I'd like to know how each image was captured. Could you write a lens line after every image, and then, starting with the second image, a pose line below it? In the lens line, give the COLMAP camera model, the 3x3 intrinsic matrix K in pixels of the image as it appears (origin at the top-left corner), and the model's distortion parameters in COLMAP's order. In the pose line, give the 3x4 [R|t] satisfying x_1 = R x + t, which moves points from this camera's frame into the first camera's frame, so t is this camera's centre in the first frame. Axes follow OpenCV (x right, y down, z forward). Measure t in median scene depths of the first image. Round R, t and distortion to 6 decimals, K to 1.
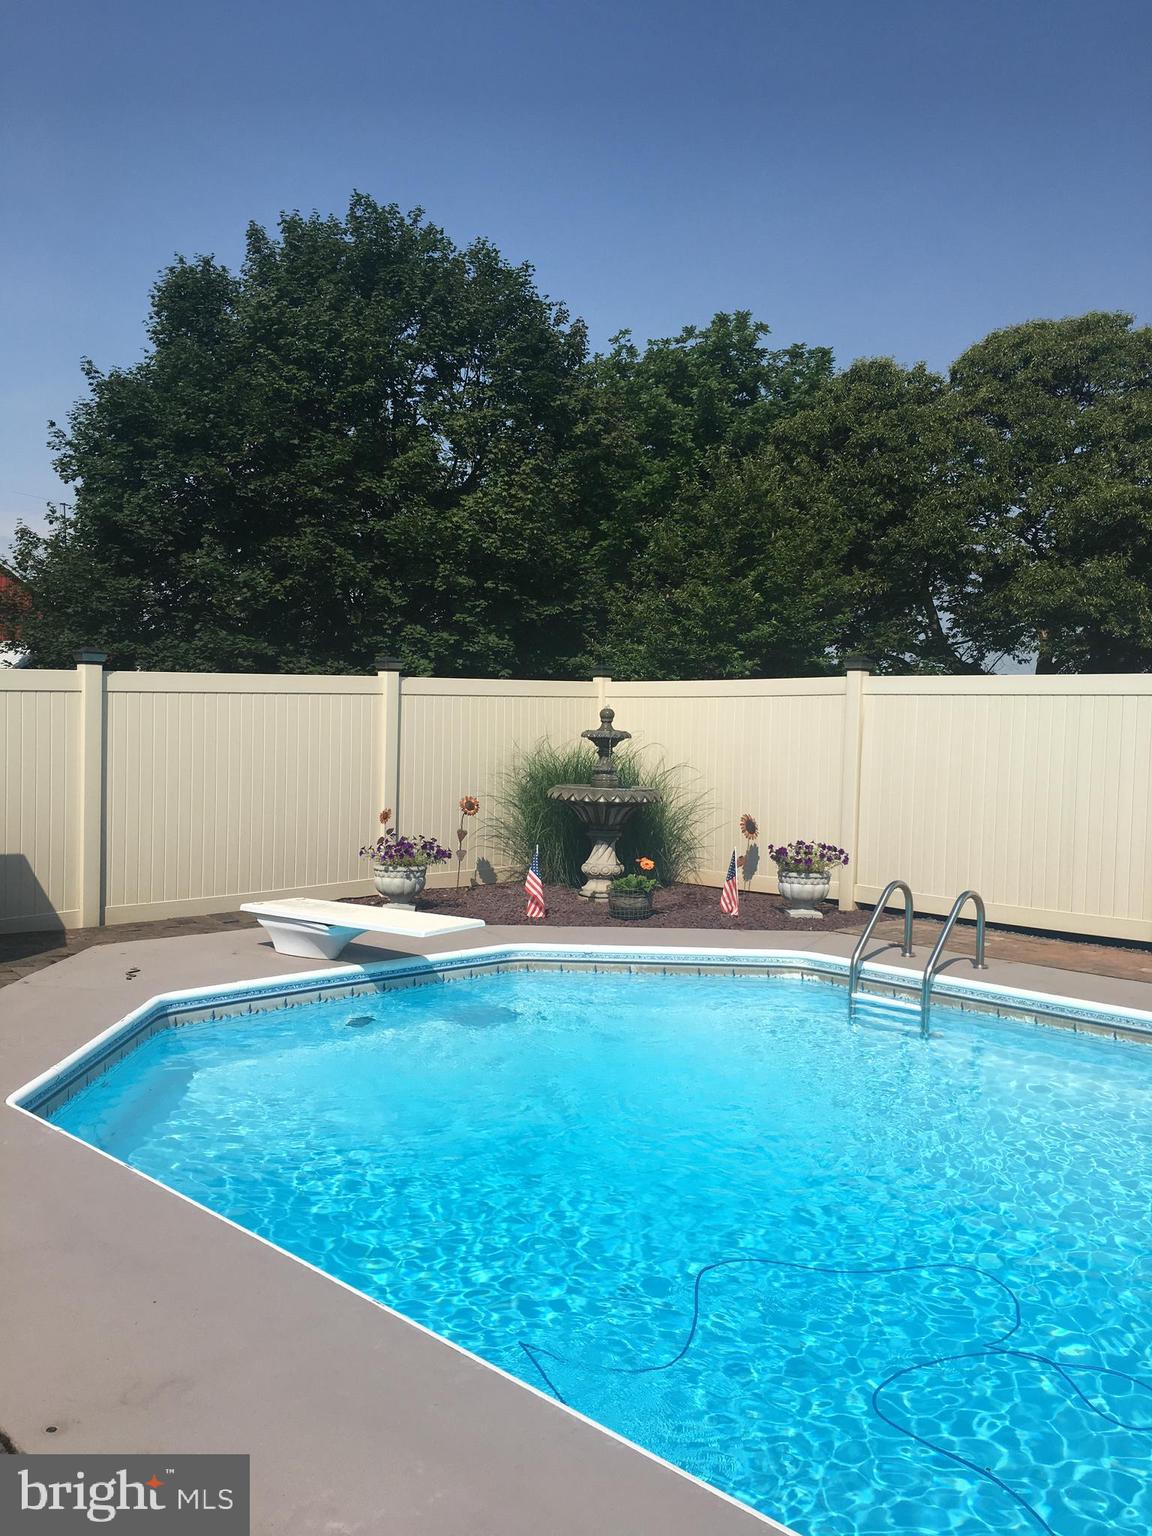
lens RADIAL K [[1301.8, 0, 581.5], [0, 1301.8, 780.4], [0, 0, 1]] dist [0.076513, -0.111874]
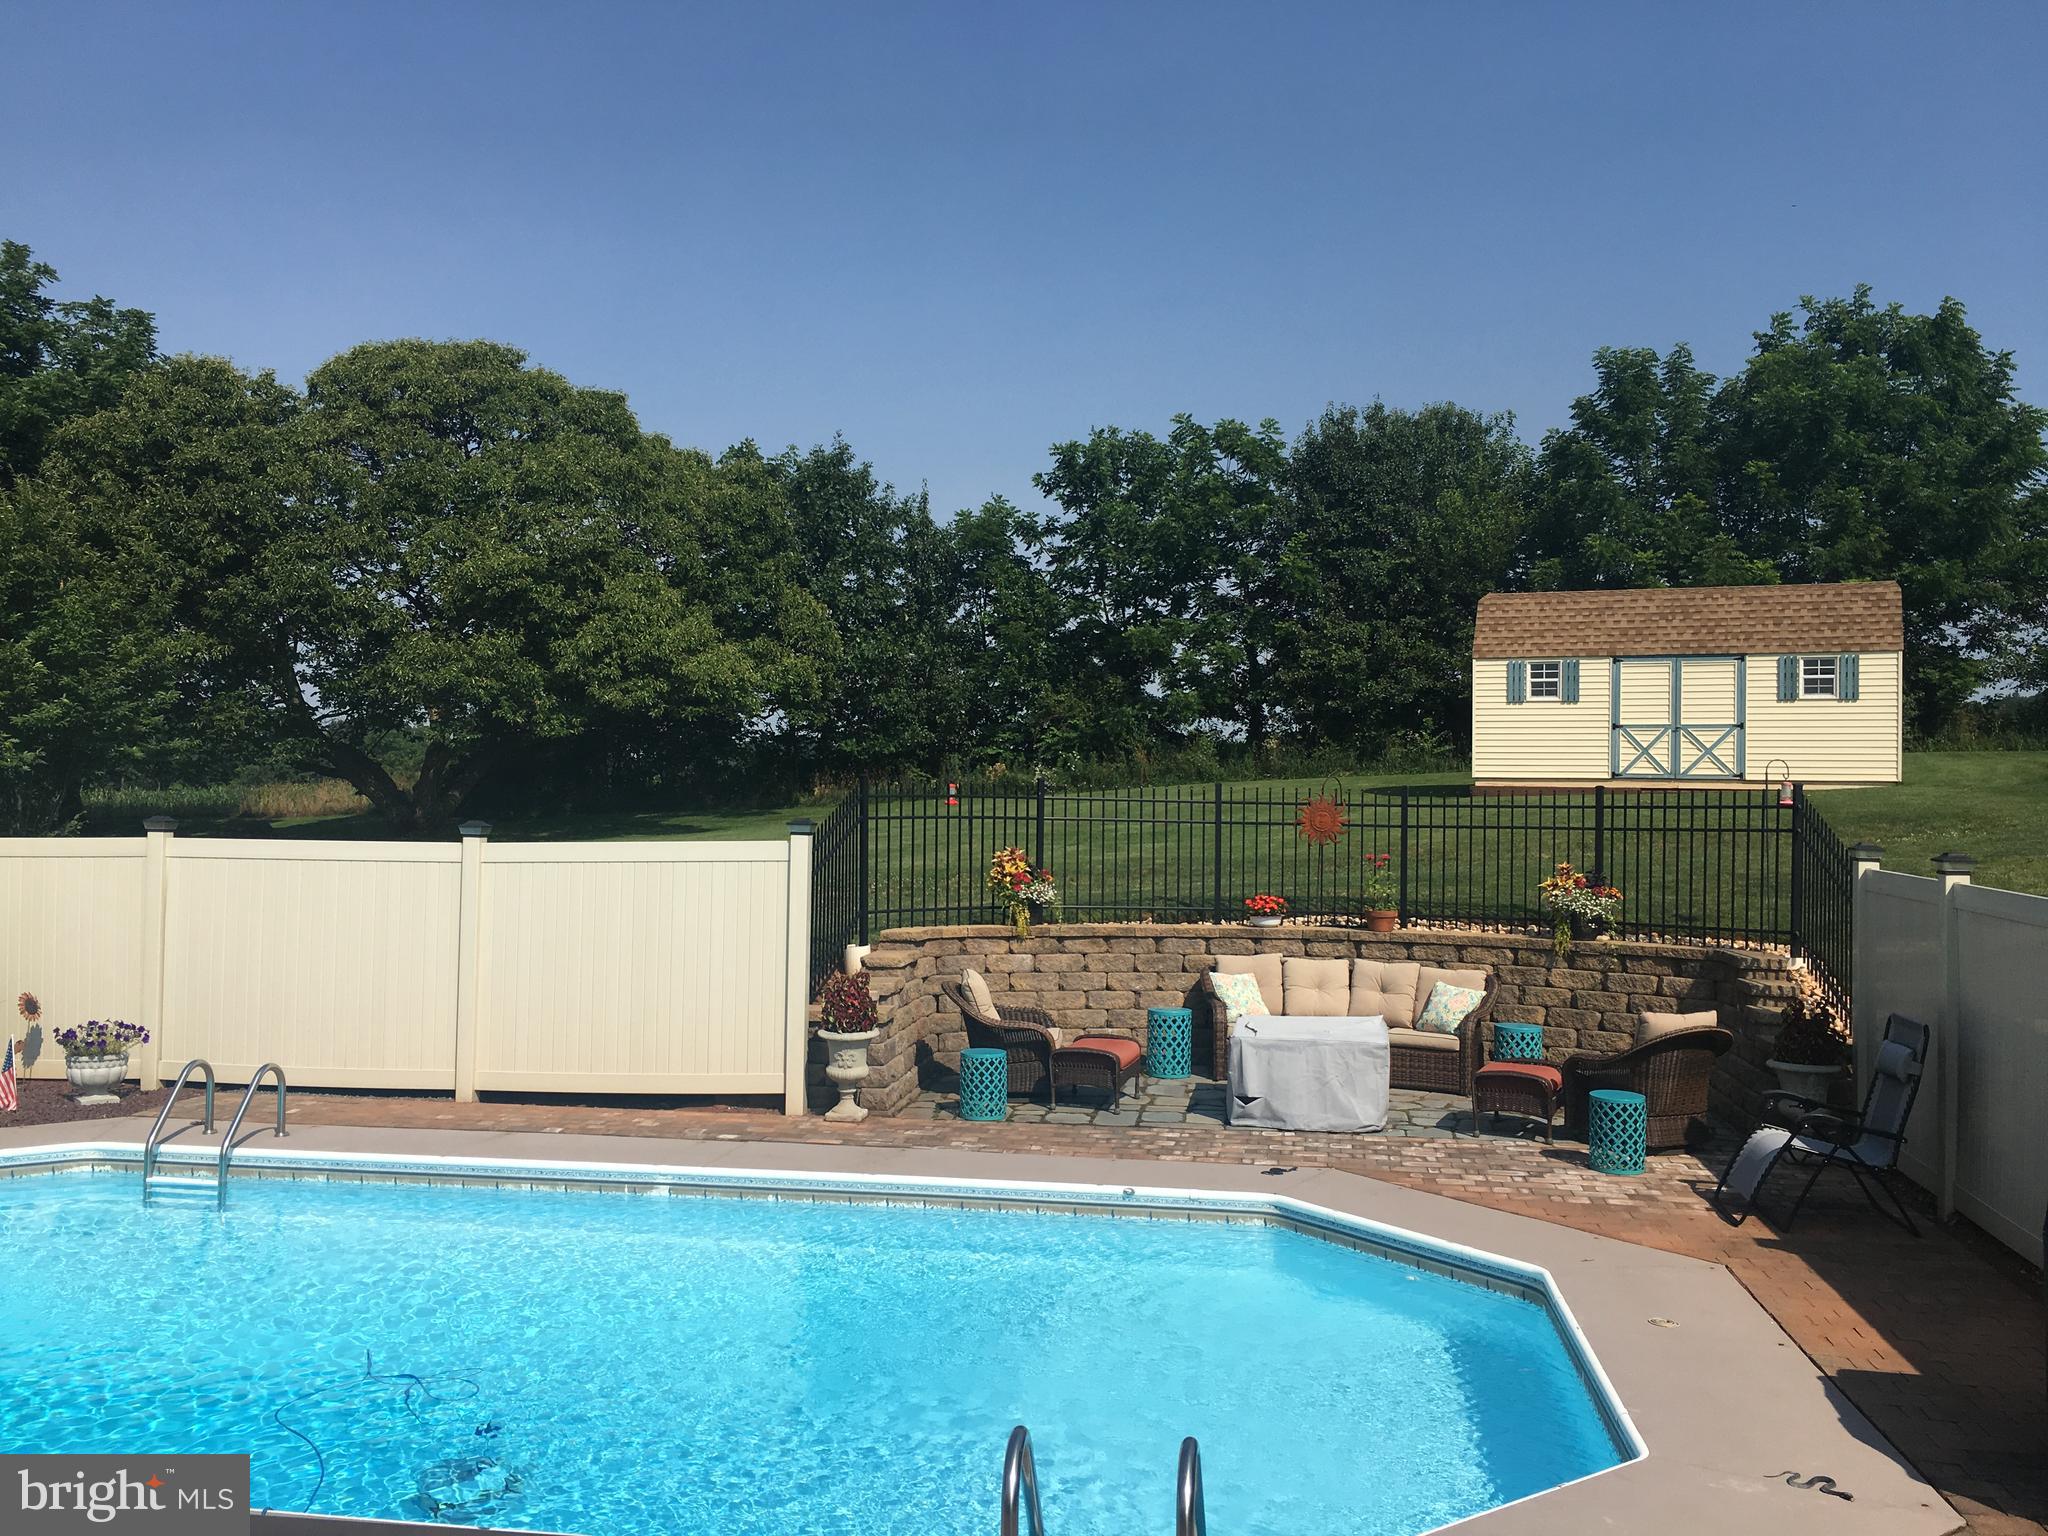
lens RADIAL K [[1735.7, 0, 1016.4], [0, 1735.7, 774.8], [0, 0, 1]] dist [0.076513, -0.111874]
pose [[0.802594, -0.002586, 0.596520, -0.016410], [0.032221, 0.998719, -0.039022, -0.019156], [-0.595655, 0.050539, 0.801649, -0.131499]]
